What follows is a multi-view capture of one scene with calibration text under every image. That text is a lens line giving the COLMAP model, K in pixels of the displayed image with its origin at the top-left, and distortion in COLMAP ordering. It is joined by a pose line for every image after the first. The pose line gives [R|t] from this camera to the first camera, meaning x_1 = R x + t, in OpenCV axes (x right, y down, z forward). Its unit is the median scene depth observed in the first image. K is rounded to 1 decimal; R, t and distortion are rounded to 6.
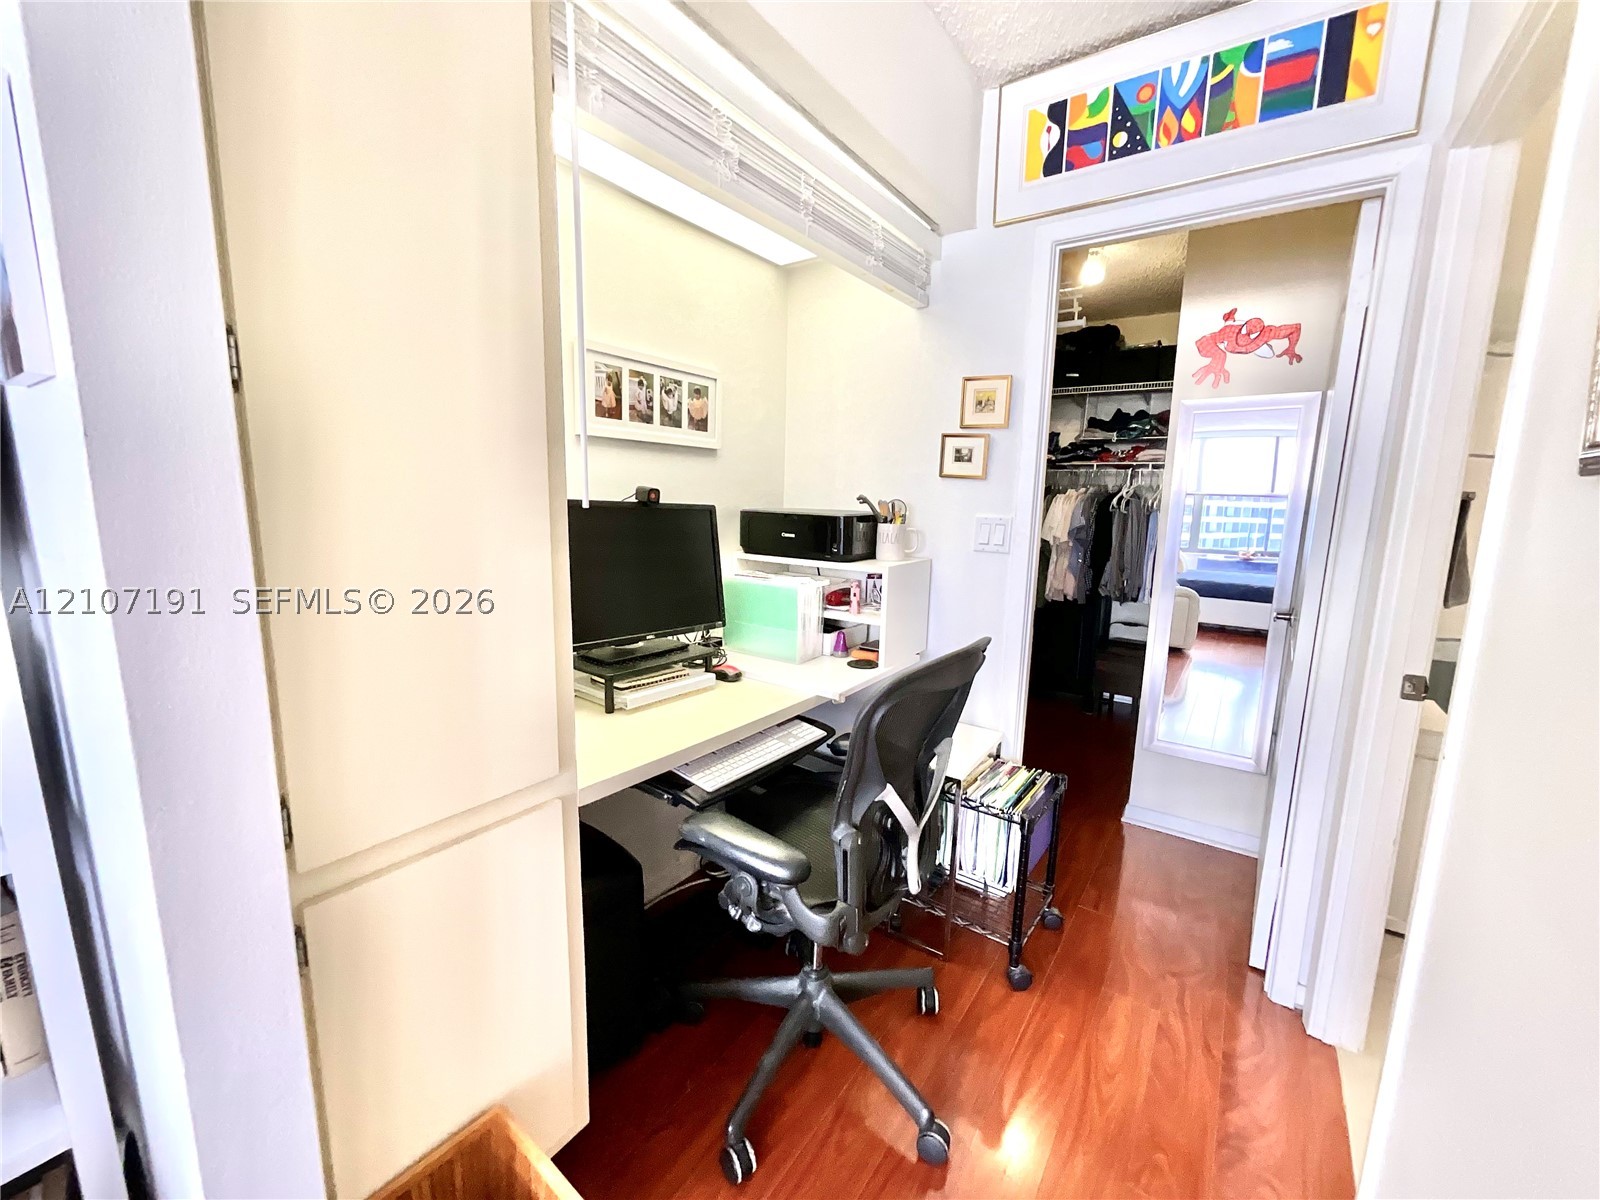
lens RADIAL K [[645.9, 0, 797.4], [0, 645.9, 604.7], [0, 0, 1]] dist [-0.001244, 0.000589]
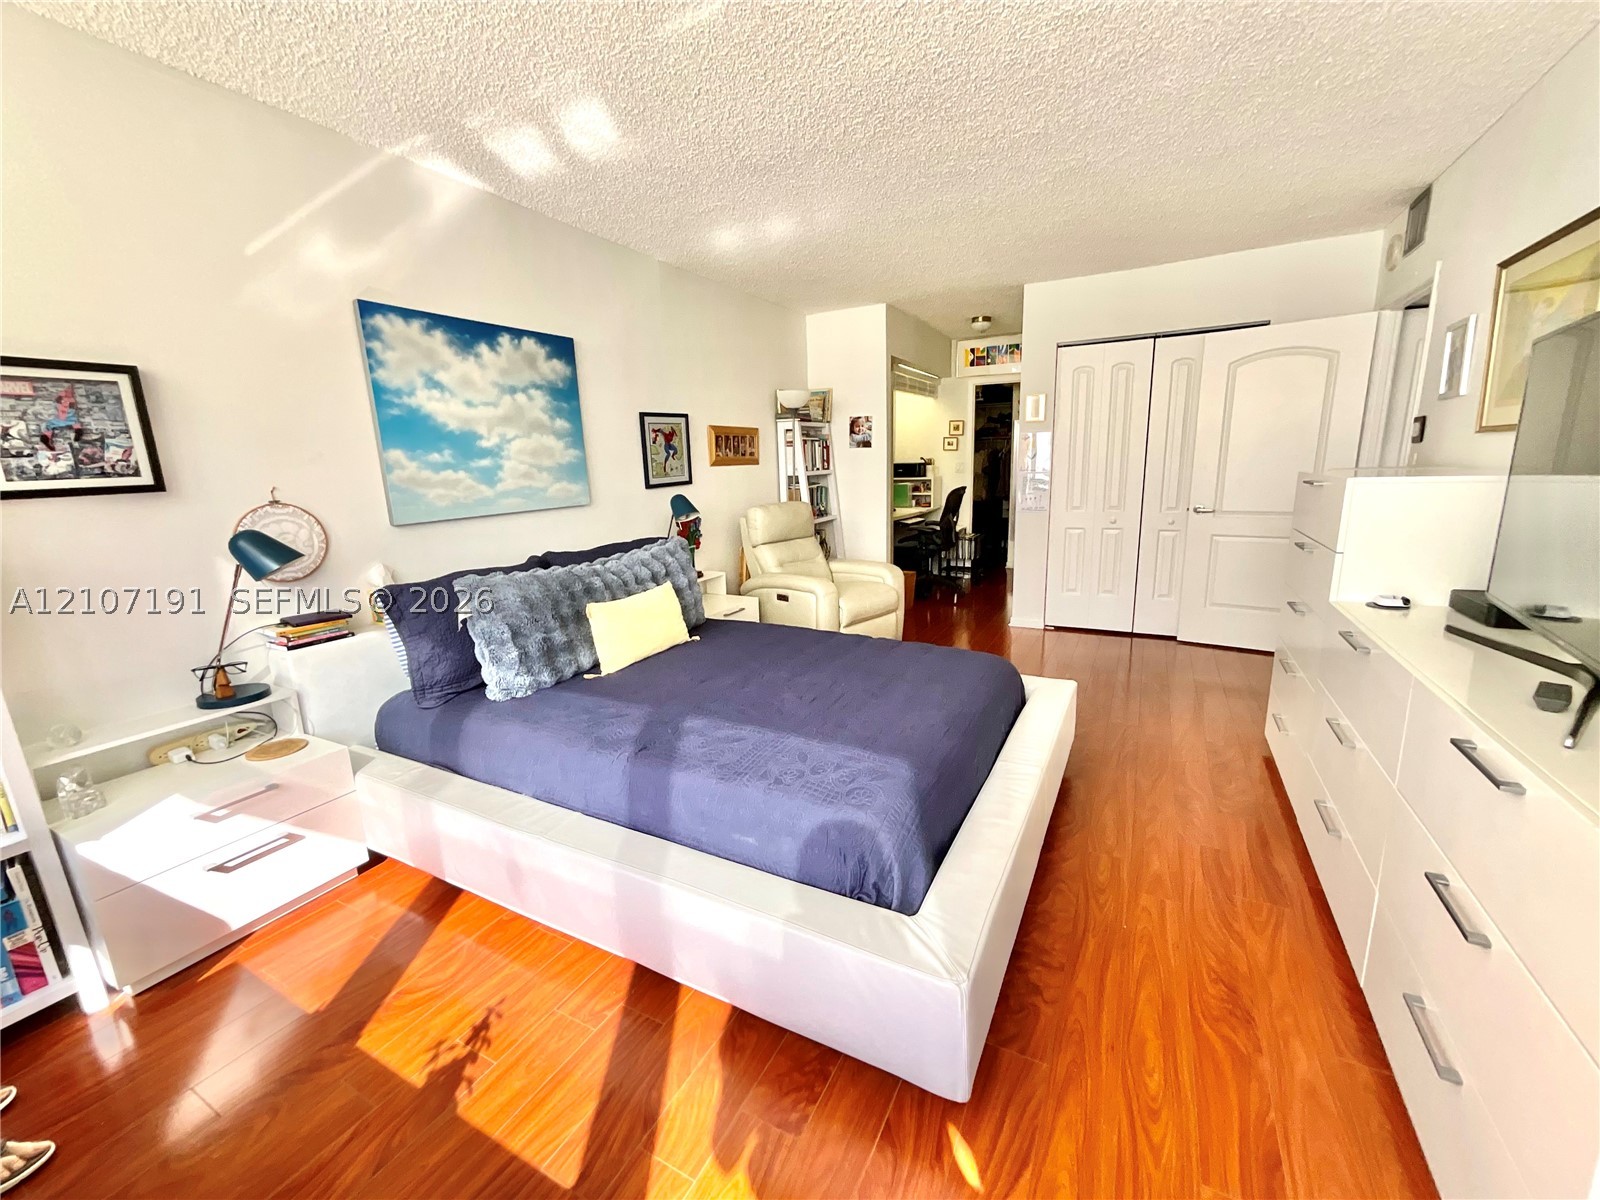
lens RADIAL K [[645.9, 0, 797.0], [0, 645.9, 599.0], [0, 0, 1]] dist [-0.001244, 0.000589]
pose [[0.991492, -0.071877, 0.108522, -0.967922], [0.066653, 0.996471, 0.051021, 0.354881], [-0.111806, -0.043354, 0.992784, -2.309745]]
